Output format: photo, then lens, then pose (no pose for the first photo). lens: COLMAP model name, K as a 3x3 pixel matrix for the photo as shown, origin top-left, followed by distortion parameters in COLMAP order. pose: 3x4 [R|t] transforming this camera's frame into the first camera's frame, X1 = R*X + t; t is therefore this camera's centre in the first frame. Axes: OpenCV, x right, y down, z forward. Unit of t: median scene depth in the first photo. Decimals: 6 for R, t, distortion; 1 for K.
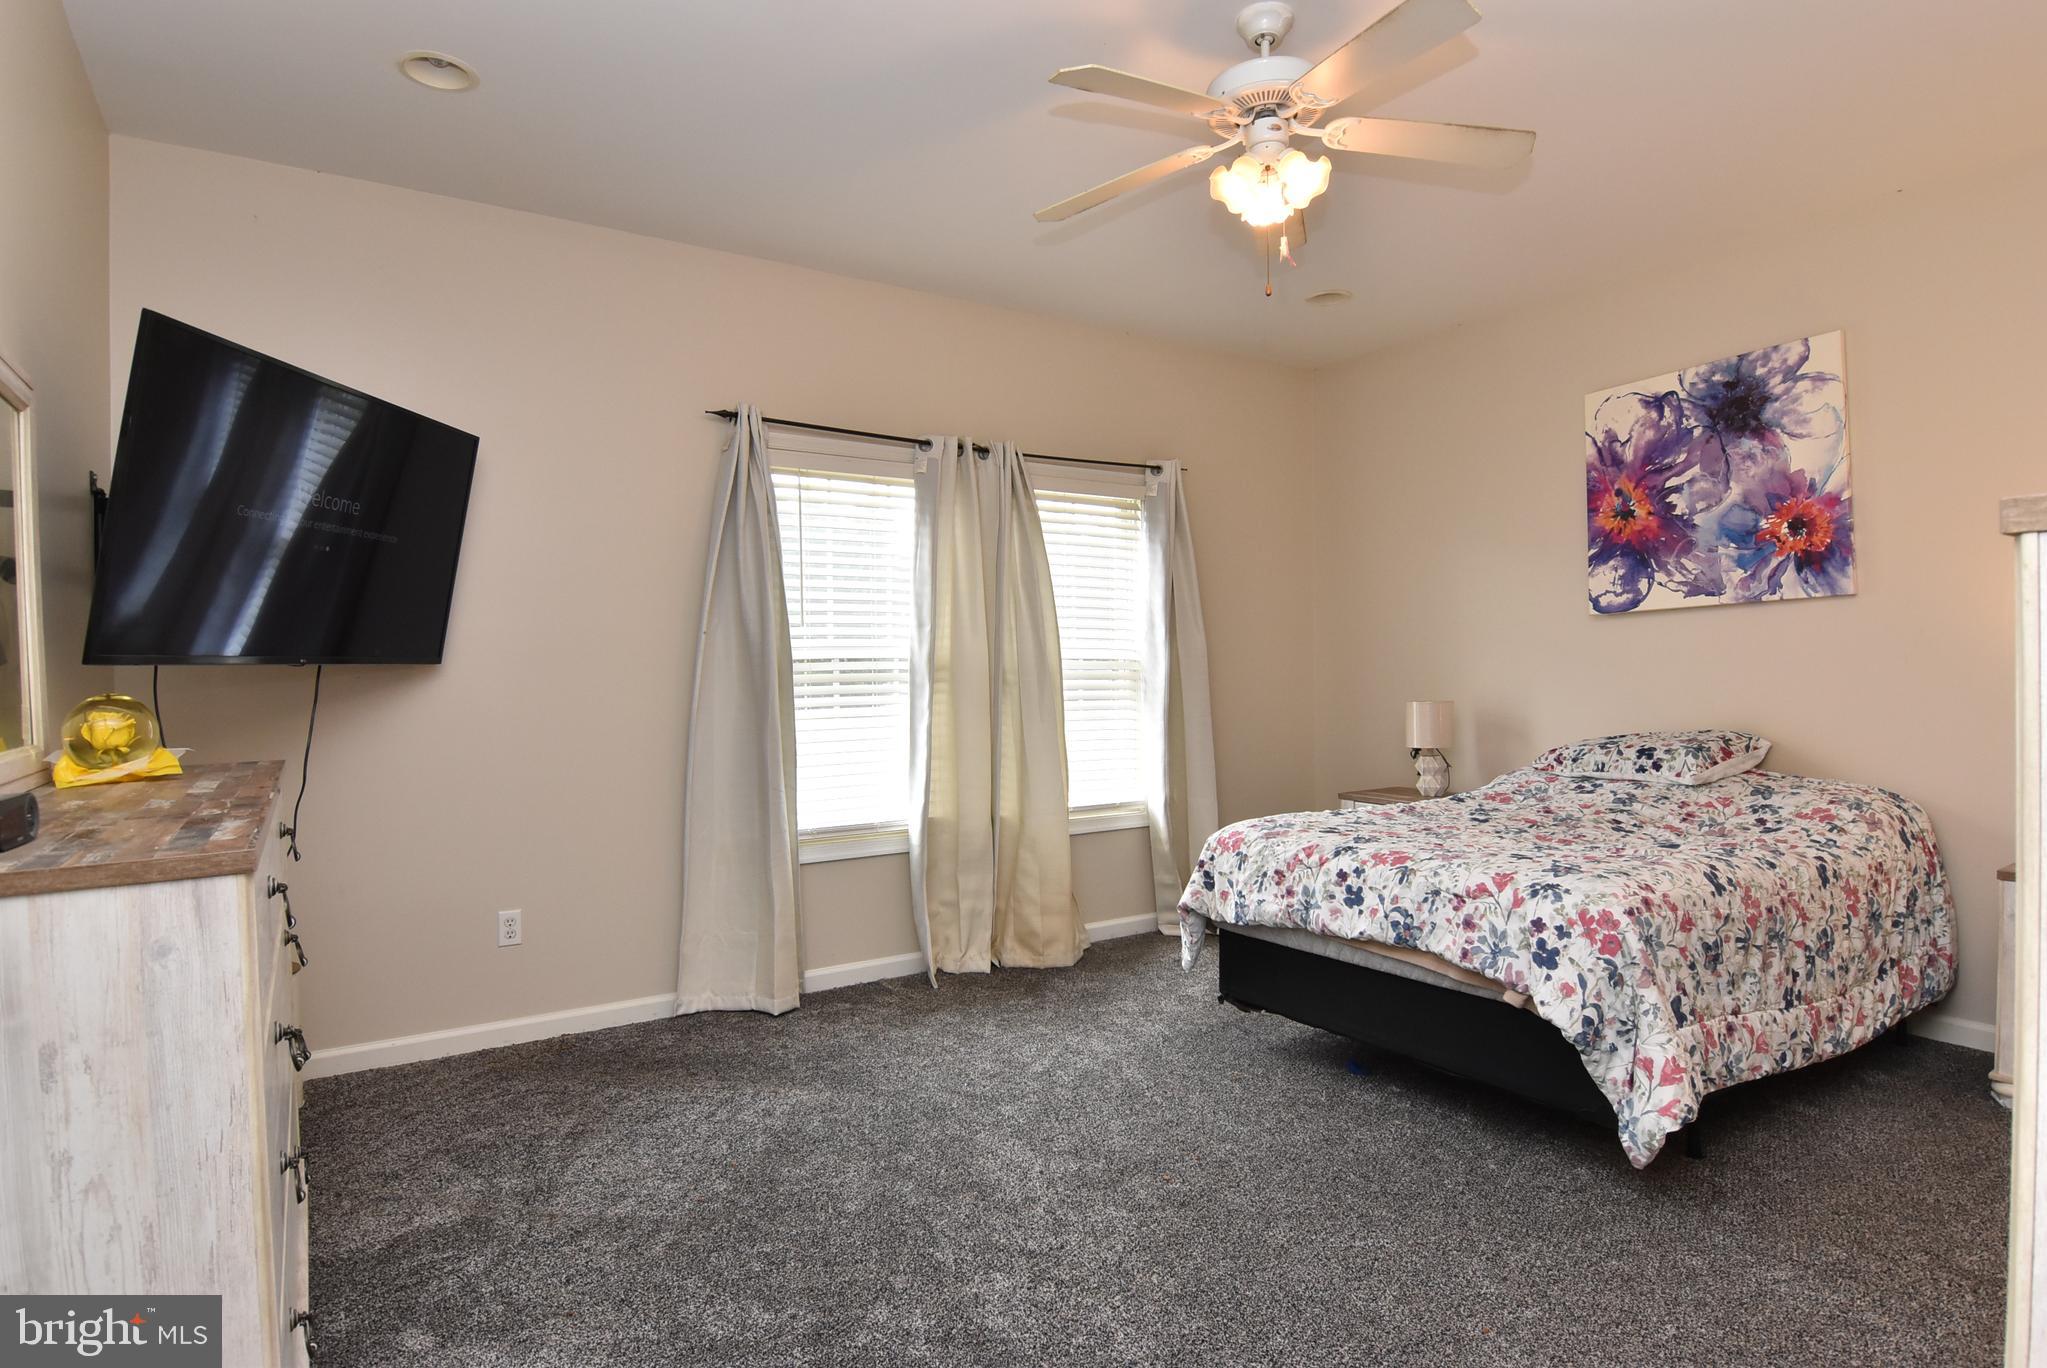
lens RADIAL K [[1089.6, 0, 1033.1], [0, 1089.6, 682.5], [0, 0, 1]] dist [0.010371, -0.022332]
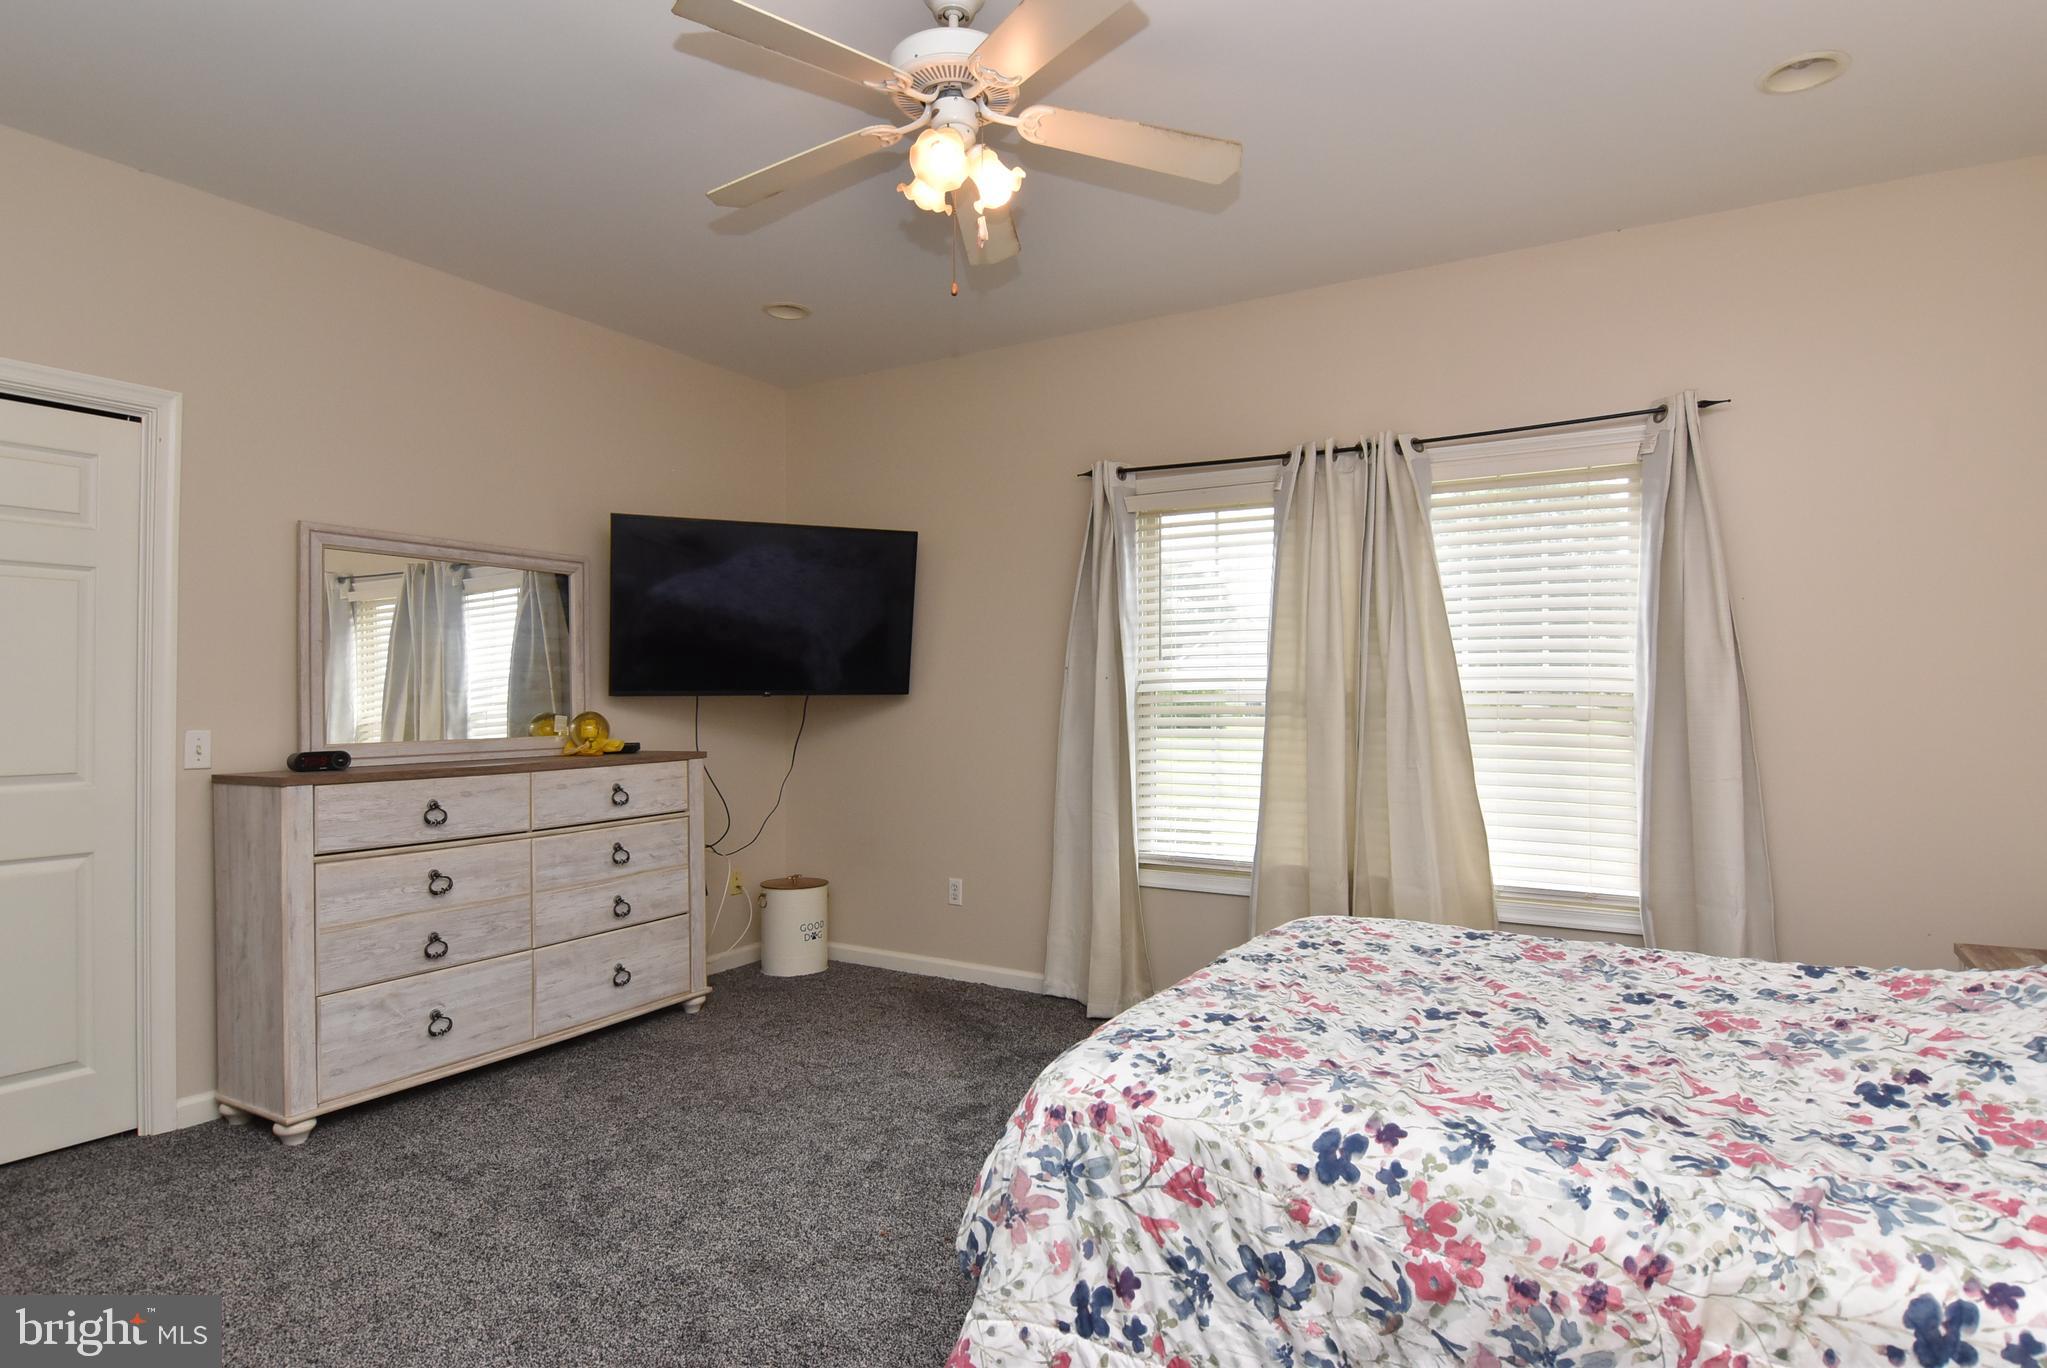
lens RADIAL K [[1089.6, 0, 1033.1], [0, 1089.6, 682.5], [0, 0, 1]] dist [0.010371, -0.022332]
pose [[0.449878, -0.000447, -0.893090, 0.820372], [-0.014947, 0.999856, -0.008029, -0.023673], [0.892965, 0.016961, 0.449807, 0.522138]]
